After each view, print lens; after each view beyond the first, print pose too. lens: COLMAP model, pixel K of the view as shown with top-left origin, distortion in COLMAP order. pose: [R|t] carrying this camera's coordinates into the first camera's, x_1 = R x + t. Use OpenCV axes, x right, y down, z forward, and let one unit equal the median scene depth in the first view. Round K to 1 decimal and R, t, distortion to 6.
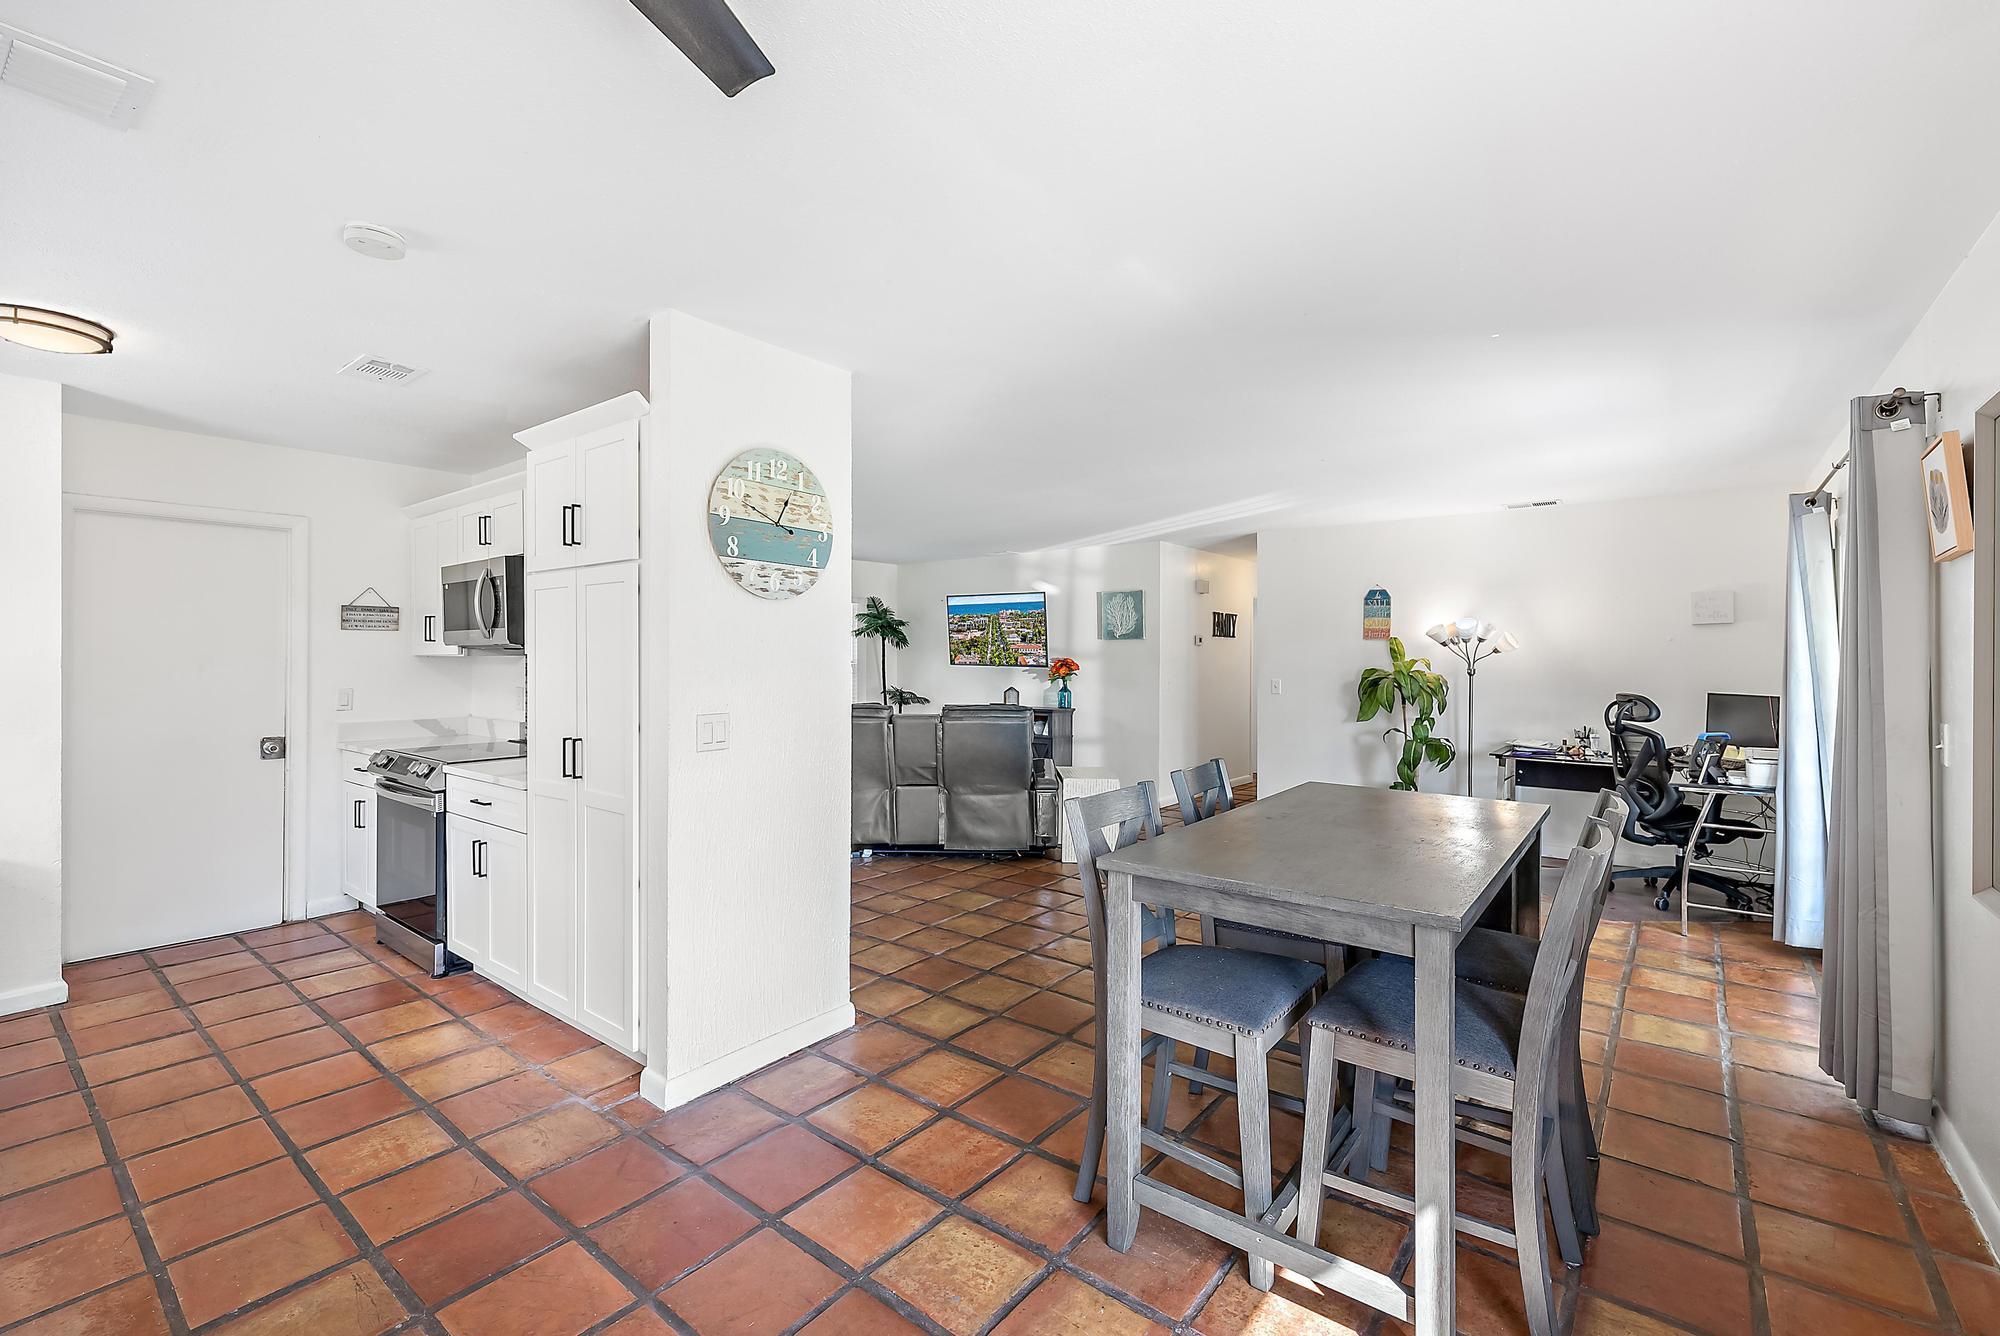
lens RADIAL K [[870.0, 0, 1009.0], [0, 870.0, 656.7], [0, 0, 1]] dist [0.002240, -0.001028]
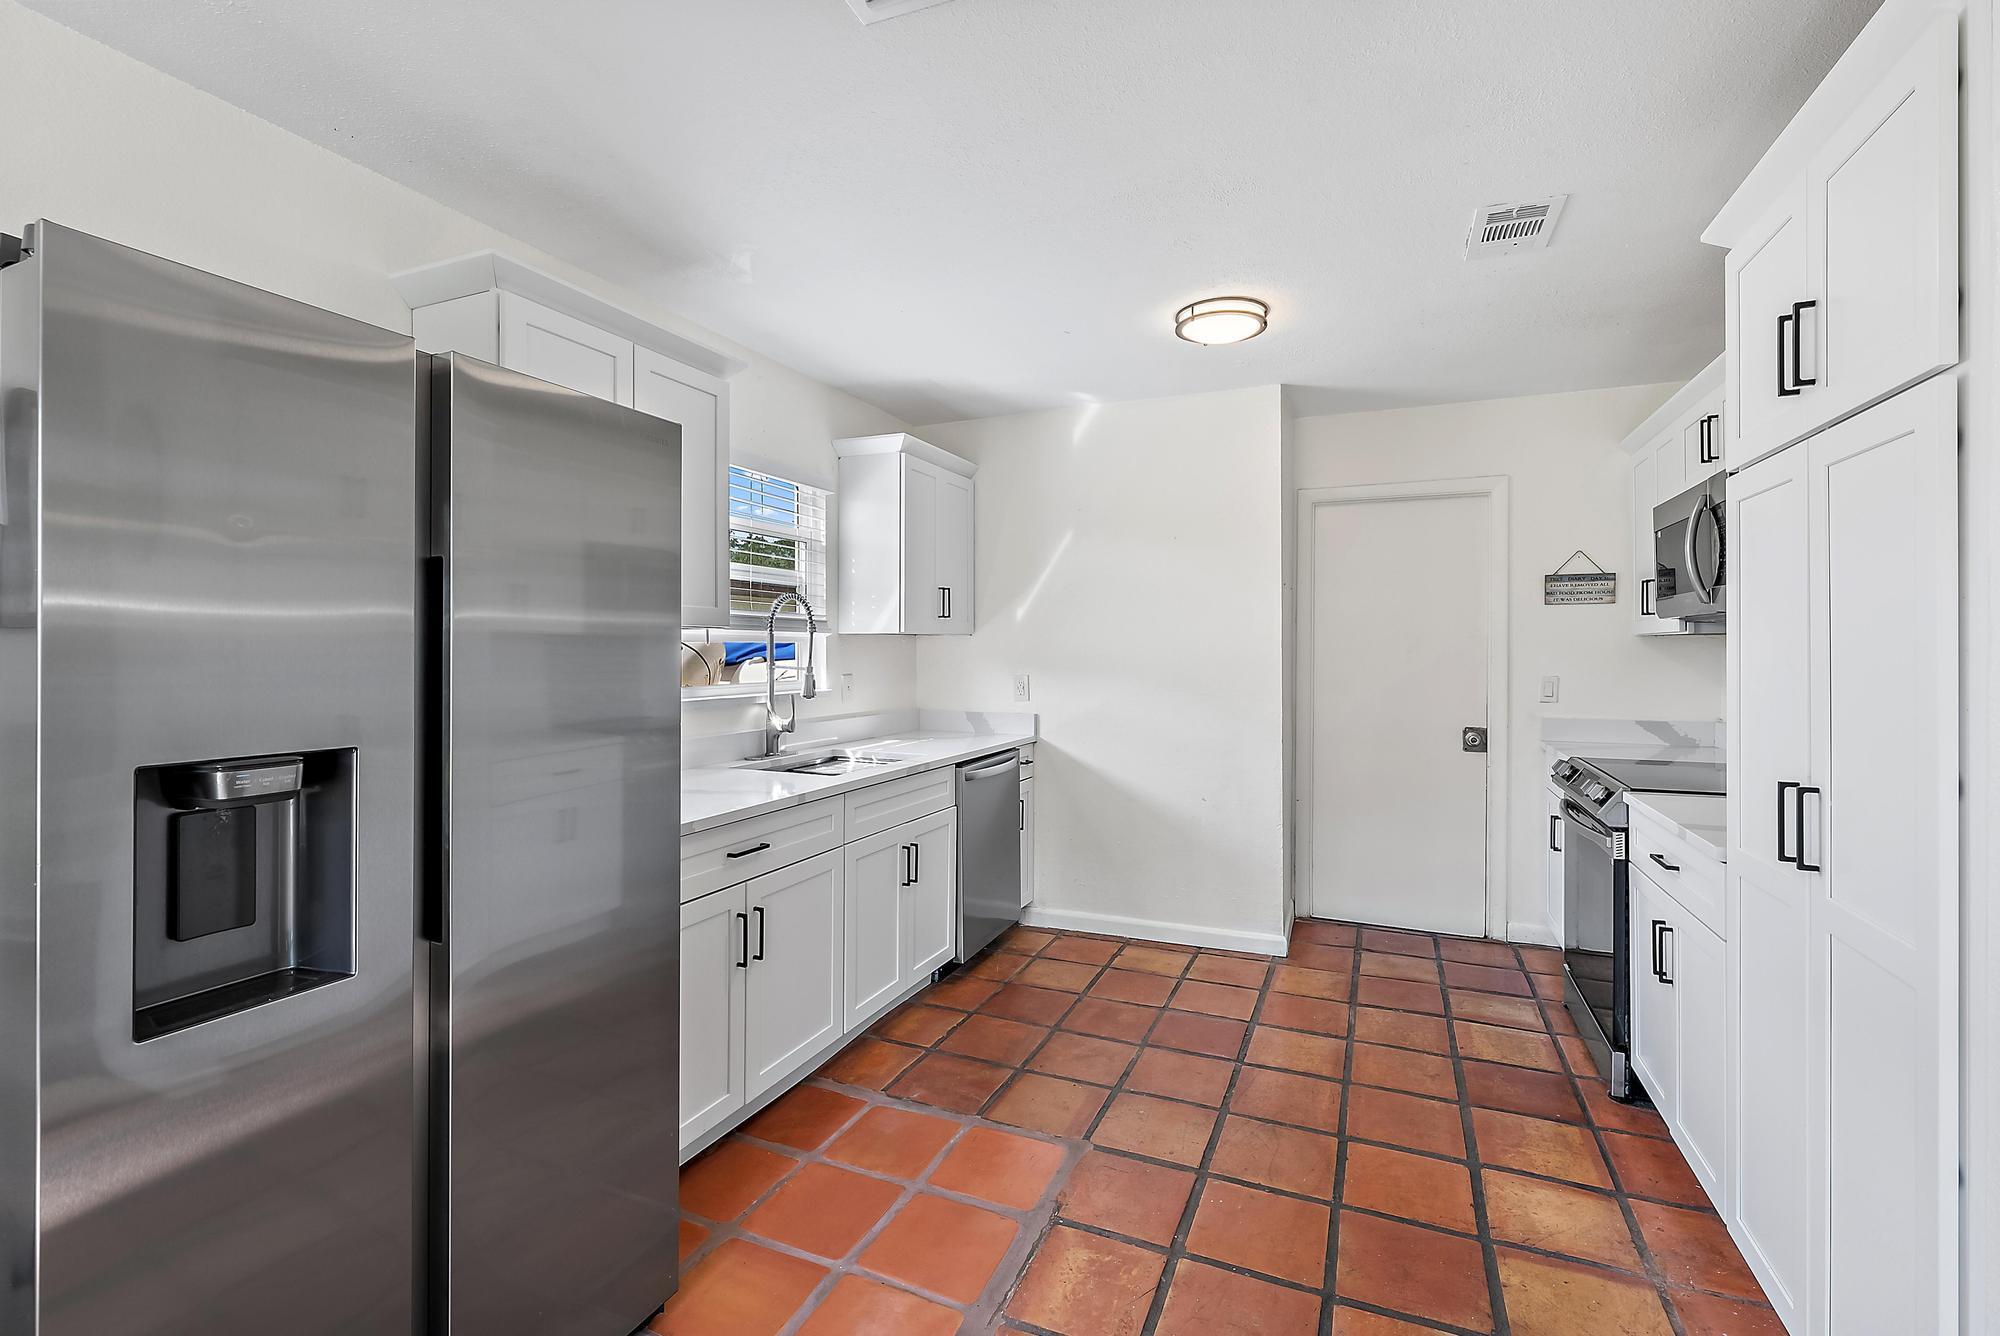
lens RADIAL K [[870.0, 0, 1008.9], [0, 870.0, 653.7], [0, 0, 1]] dist [0.002240, -0.001028]
pose [[0.252549, 0.001962, -0.967582, -0.112768], [0.003494, 0.999990, 0.002939, 0.013795], [0.967578, -0.004123, 0.252539, 0.359017]]
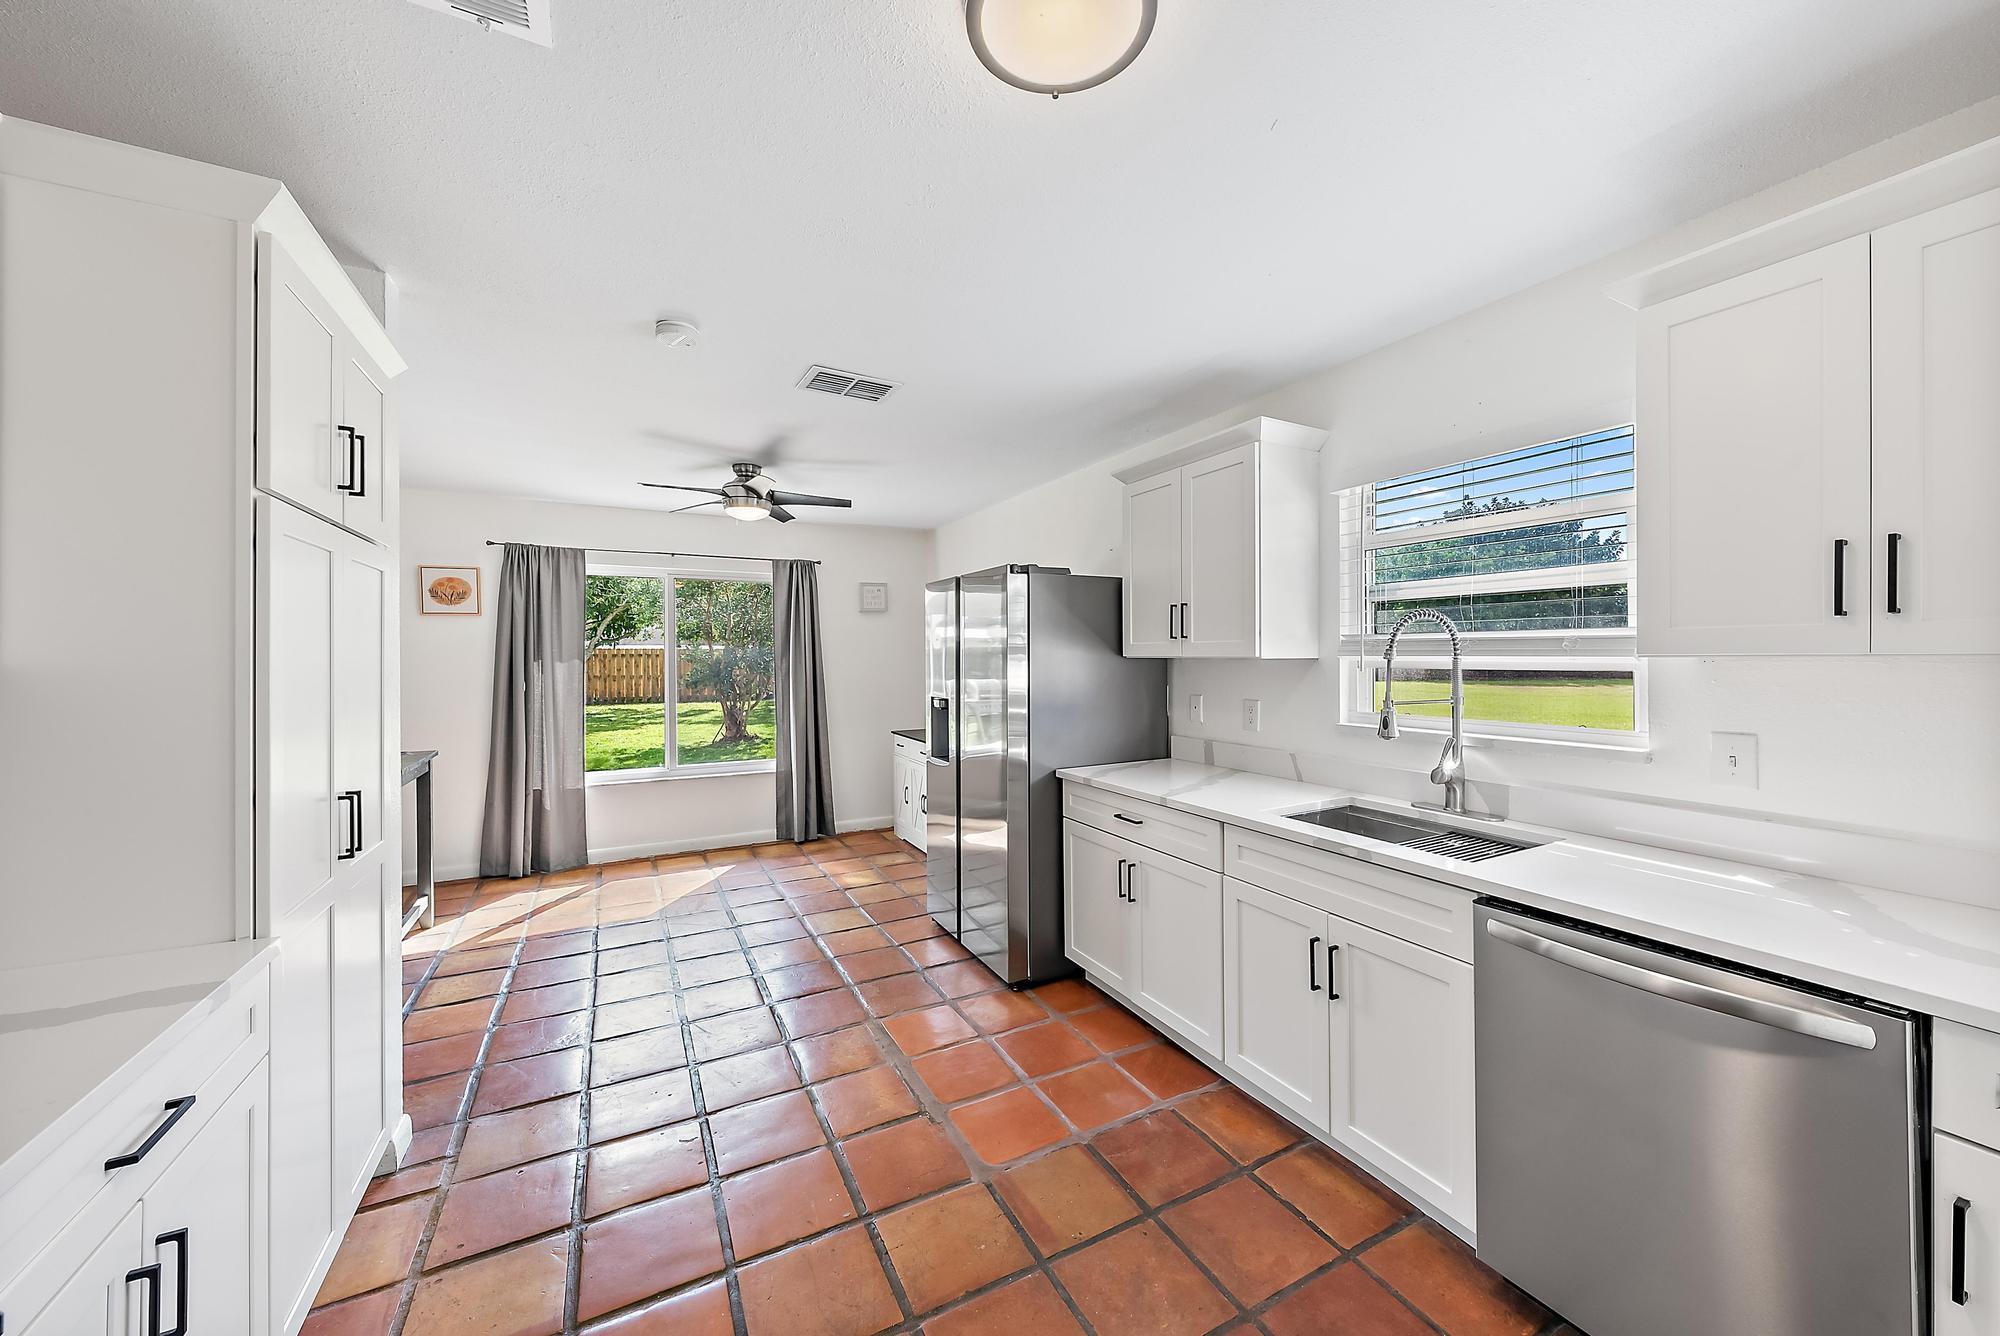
lens RADIAL K [[702.4, 0, 1002.2], [0, 702.4, 665.4], [0, 0, 1]] dist [0.000350, 0.000020]
pose [[-0.914011, 0.001255, 0.405687, -0.917811], [0.000115, 0.999996, -0.002835, 0.002370], [-0.405689, -0.002544, -0.914008, 1.020387]]
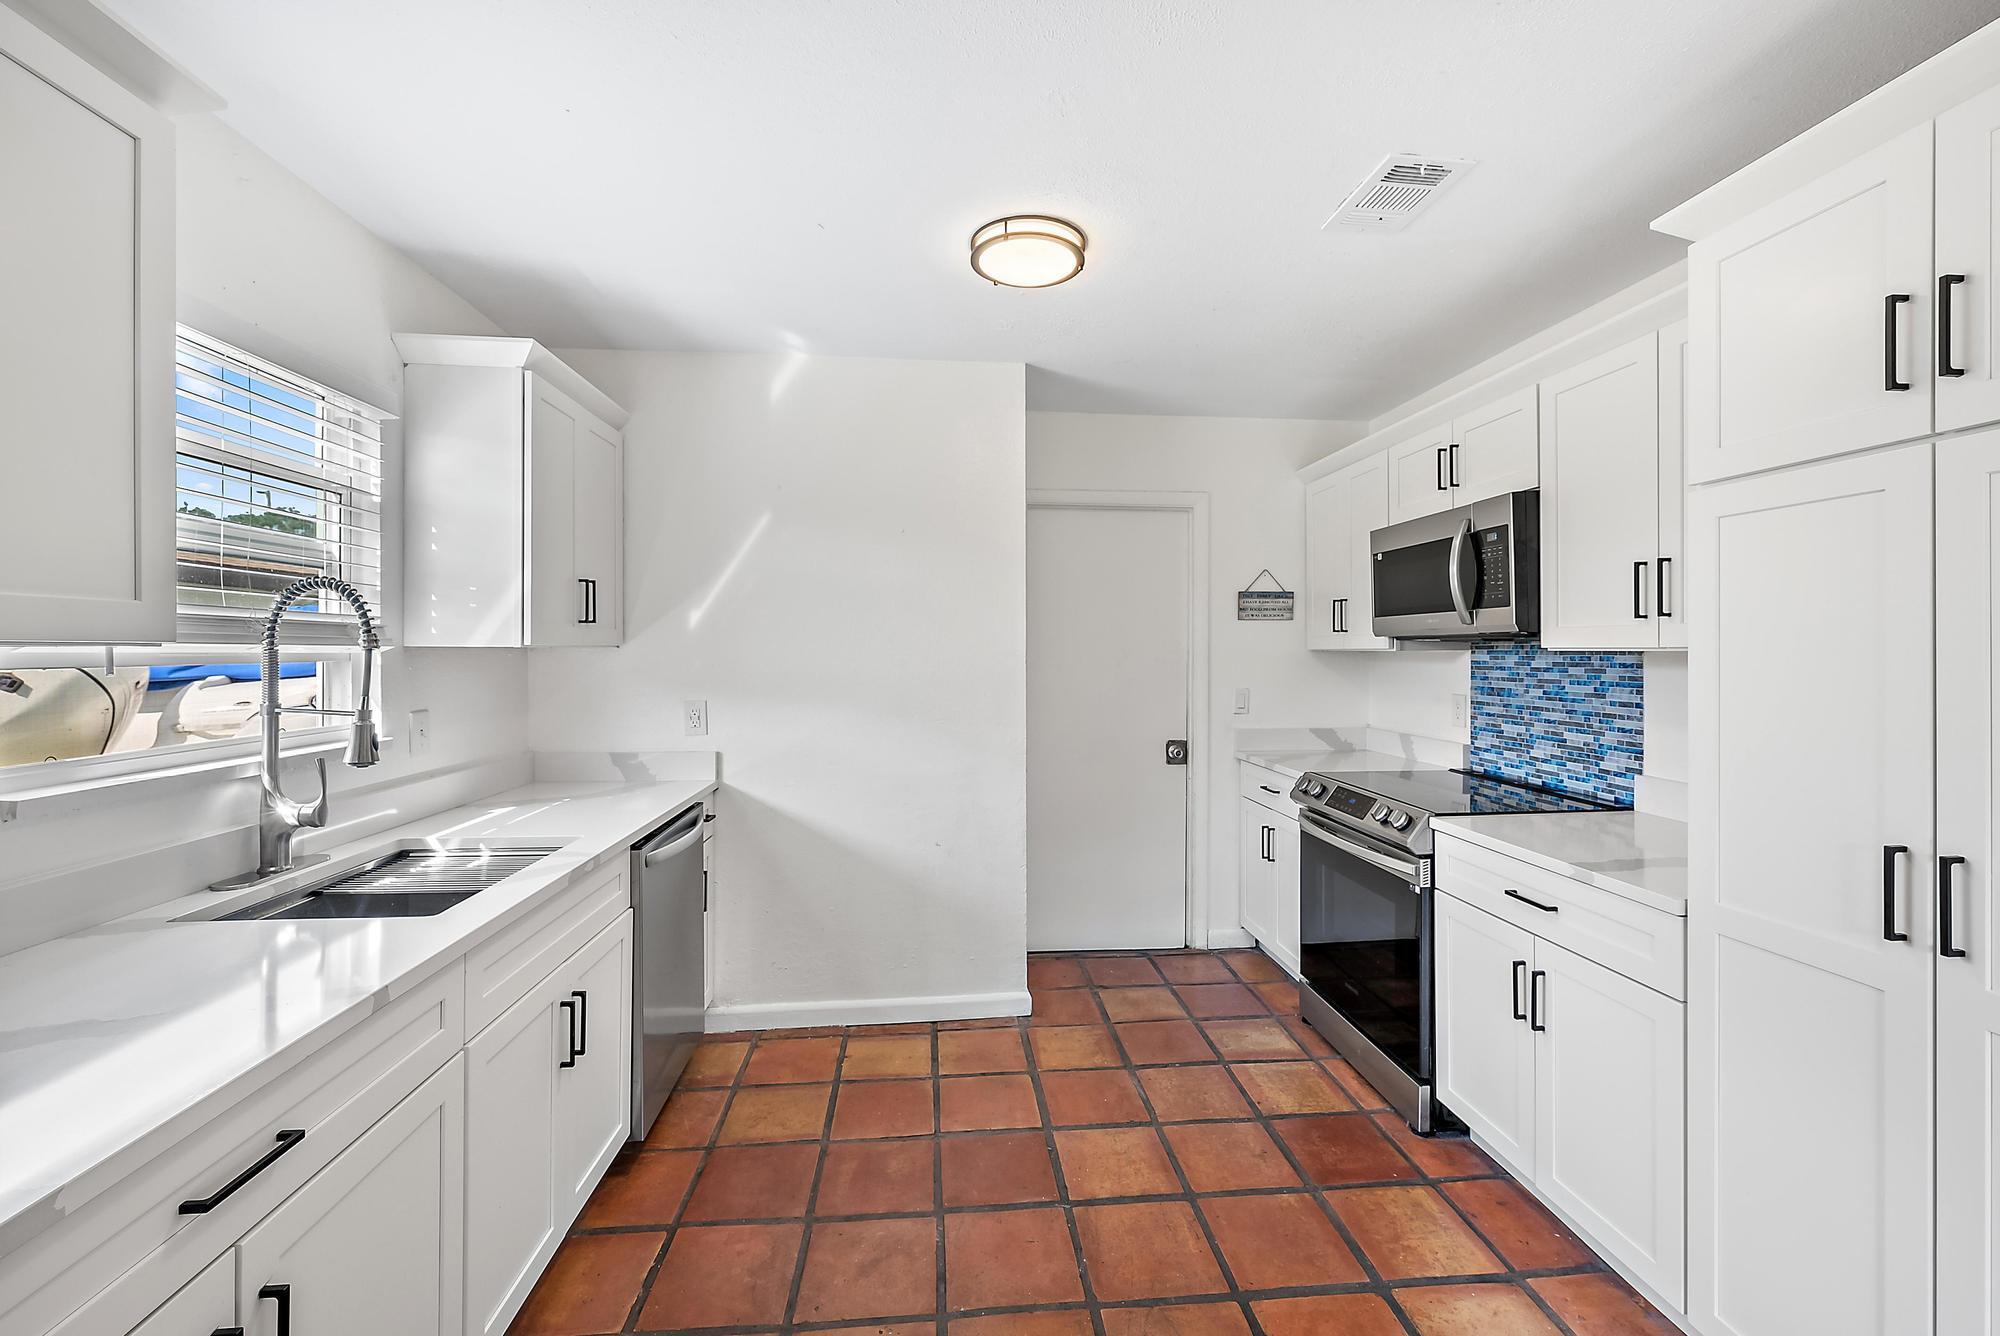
lens RADIAL K [[809.6, 0, 995.5], [0, 809.6, 652.5], [0, 0, 1]] dist [0.000651, -0.001083]
pose [[0.683451, 0.000141, -0.729996, -0.419406], [0.003340, 0.999989, 0.003321, -0.002824], [0.729989, -0.004708, 0.683443, 0.335241]]
